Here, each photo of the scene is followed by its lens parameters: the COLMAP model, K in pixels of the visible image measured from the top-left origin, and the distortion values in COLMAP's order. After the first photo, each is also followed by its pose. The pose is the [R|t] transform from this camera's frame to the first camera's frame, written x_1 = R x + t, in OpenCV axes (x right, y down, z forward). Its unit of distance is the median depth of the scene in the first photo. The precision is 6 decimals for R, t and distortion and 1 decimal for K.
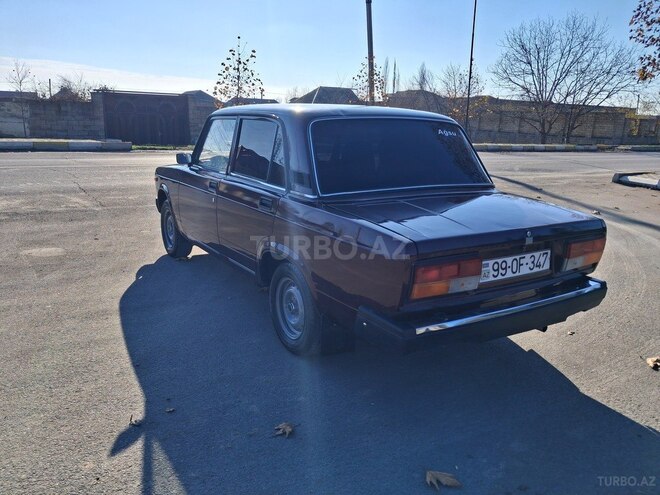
lens RADIAL K [[549.1, 0, 330.0], [0, 549.1, 247.5], [0, 0, 1]] dist [0.001780, 0.003452]
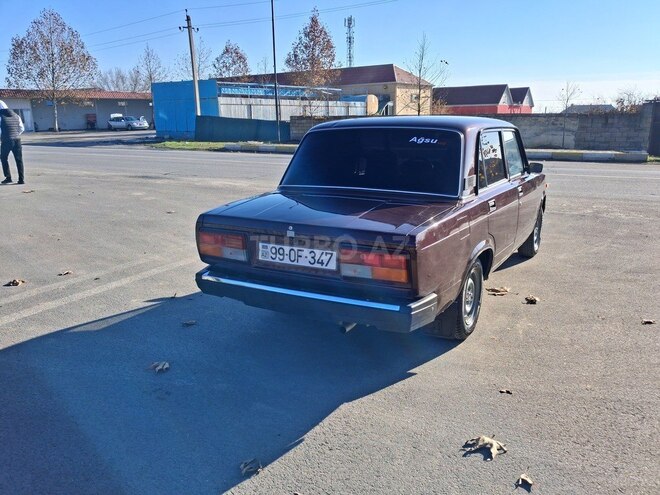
lens RADIAL K [[519.2, 0, 330.0], [0, 519.2, 247.5], [0, 0, 1]] dist [0.151555, -0.195042]
pose [[0.461360, 0.168870, -0.870994, 0.150817], [-0.183514, 0.978652, 0.092537, -0.011169], [0.868026, 0.117147, 0.482500, 0.061764]]
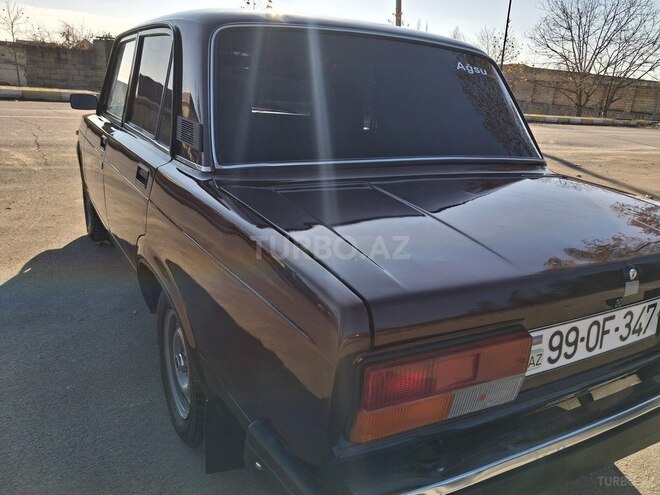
lens RADIAL K [[543.5, 0, 340.1], [0, 543.5, 249.0], [0, 0, 1]] dist [-0.006689, -0.000481]
pose [[0.998678, 0.046401, -0.022134, 0.014036], [-0.044859, 0.996830, 0.065706, -0.007219], [0.025112, -0.064627, 0.997593, 0.060320]]
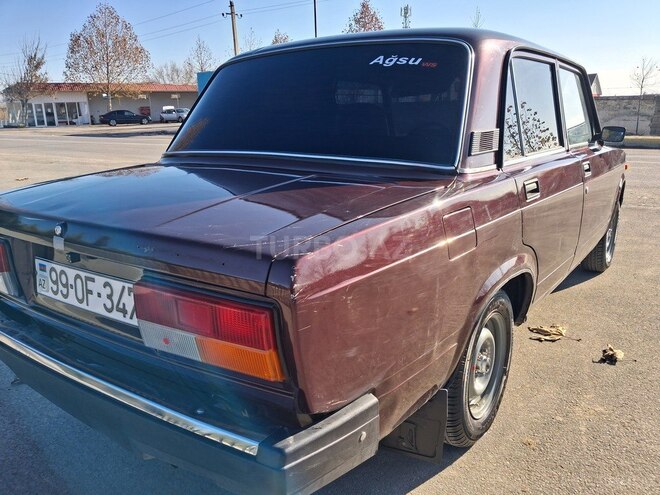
lens RADIAL K [[525.0, 0, 333.9], [0, 525.0, 245.8], [0, 0, 1]] dist [0.012329, 0.006666]
pose [[0.371262, 0.184498, -0.910014, 0.101263], [-0.190090, 0.974405, 0.120001, -0.013186], [0.908862, 0.128433, 0.396830, 0.116167]]
